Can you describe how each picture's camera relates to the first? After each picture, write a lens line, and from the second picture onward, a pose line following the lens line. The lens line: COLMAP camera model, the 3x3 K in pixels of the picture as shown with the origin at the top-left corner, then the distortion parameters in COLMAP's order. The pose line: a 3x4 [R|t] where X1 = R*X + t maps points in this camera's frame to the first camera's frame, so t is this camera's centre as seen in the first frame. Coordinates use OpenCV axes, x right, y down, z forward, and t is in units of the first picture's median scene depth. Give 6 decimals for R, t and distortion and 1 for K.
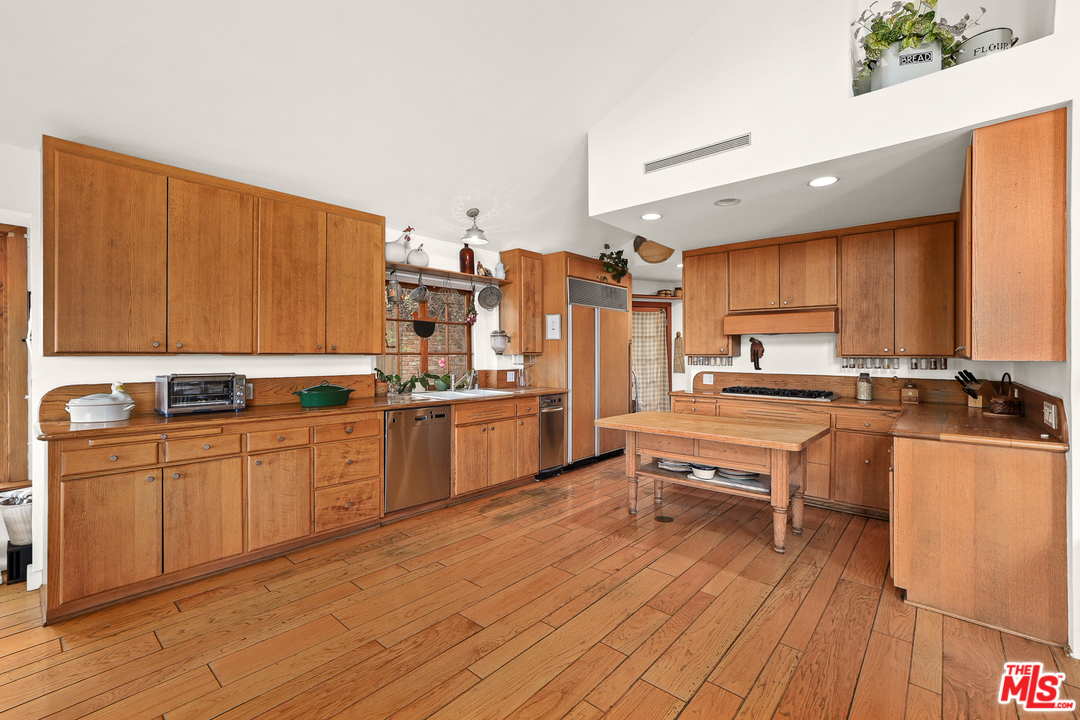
lens RADIAL K [[471.7, 0, 537.5], [0, 471.7, 354.3], [0, 0, 1]] dist [-0.002363, 0.000290]
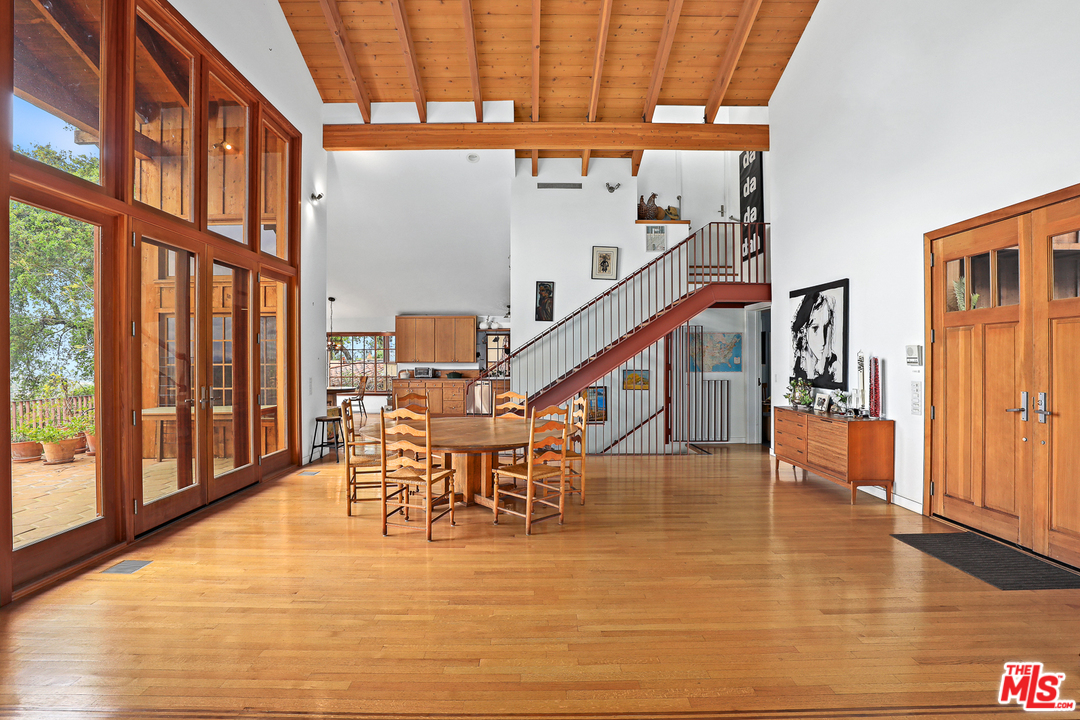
lens RADIAL K [[509.7, 0, 540.0], [0, 509.7, 360.0], [0, 0, 1]] dist [-0.023179, 0.000311]
pose [[0.652607, 0.001220, -0.757695, 2.838414], [0.003012, 0.999987, 0.004205, -0.031259], [0.757690, -0.005026, 0.652595, -0.917011]]
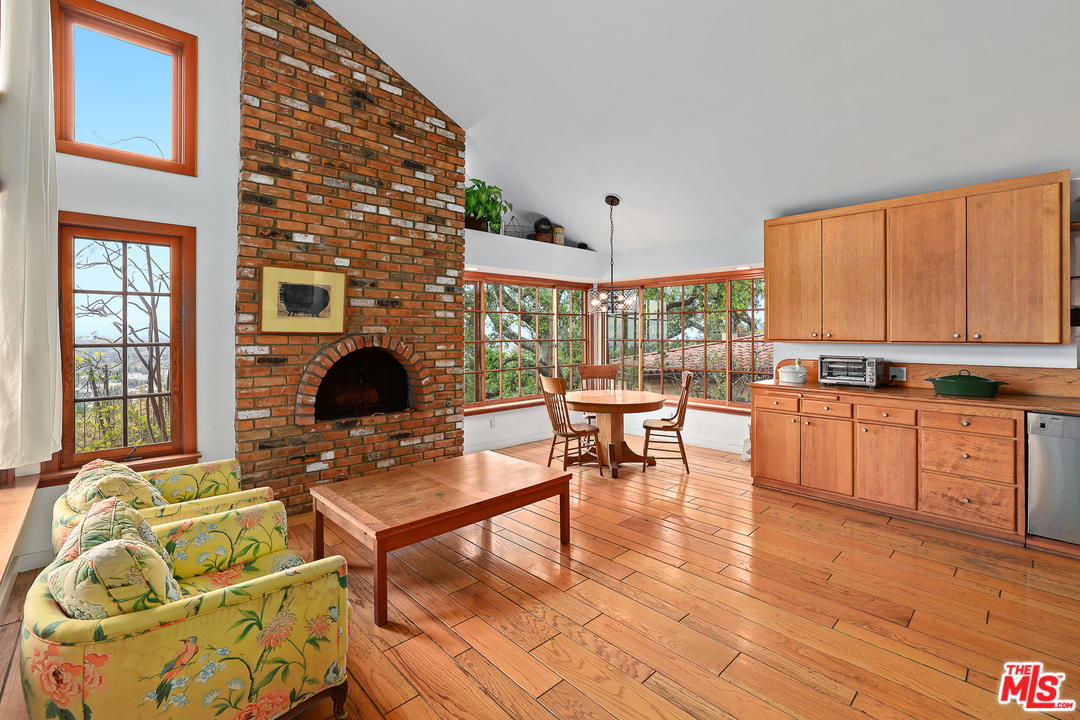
lens RADIAL K [[491.5, 0, 537.0], [0, 491.5, 328.7], [0, 0, 1]] dist [-0.002216, 0.000160]
pose [[-0.098814, -0.009609, -0.995059, 0.715090], [0.001743, 0.999950, -0.009829, -0.023364], [0.995104, -0.002706, -0.098793, 0.243255]]
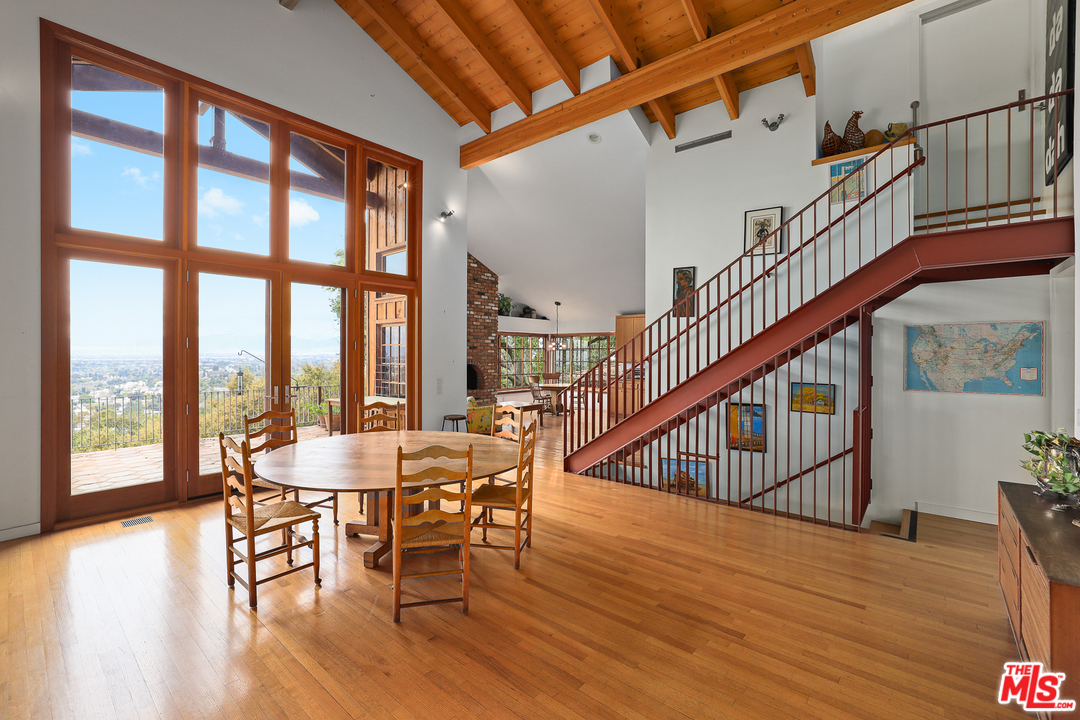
lens RADIAL K [[471.7, 0, 537.5], [0, 471.7, 354.3], [0, 0, 1]] dist [-0.002363, 0.000290]
pose [[0.008135, 0.001795, -0.999965, 2.803511], [-0.002476, 0.999995, 0.001775, -0.066202], [0.999964, 0.002461, 0.008139, 0.142243]]
